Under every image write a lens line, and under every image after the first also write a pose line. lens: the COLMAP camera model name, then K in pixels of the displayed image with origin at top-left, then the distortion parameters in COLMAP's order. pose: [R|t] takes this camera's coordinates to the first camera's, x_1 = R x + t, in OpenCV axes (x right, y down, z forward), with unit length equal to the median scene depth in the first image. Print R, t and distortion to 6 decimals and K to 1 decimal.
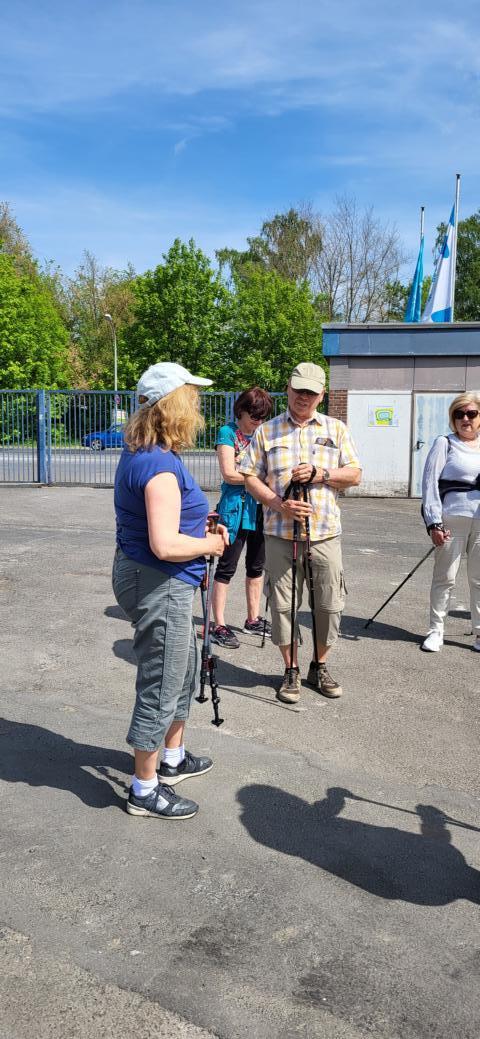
lens RADIAL K [[790.7, 0, 240.0], [0, 790.7, 519.5], [0, 0, 1]] dist [0.048036, -0.046019]
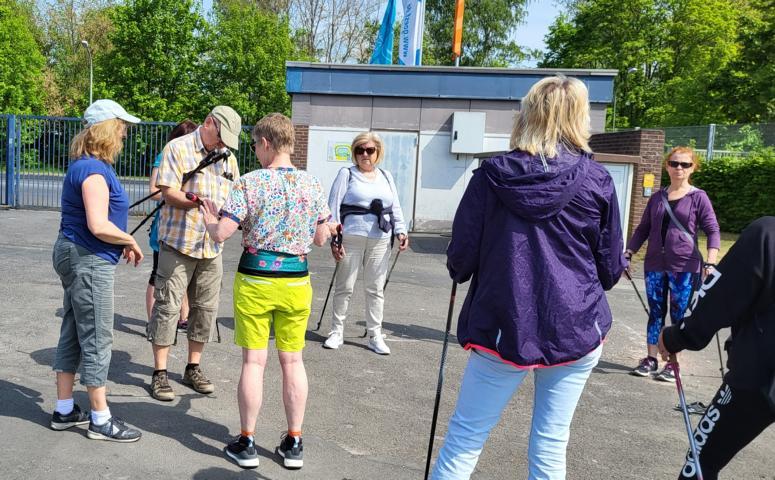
lens RADIAL K [[1166.0, 0, 387.3], [0, 1166.0, 291.3], [0, 0, 1]] dist [0.048617, -0.017084]
pose [[0.998704, 0.028673, 0.042046, 0.159425], [-0.028065, 0.999494, -0.014986, 0.066627], [-0.042454, 0.013787, 0.999003, -0.478256]]
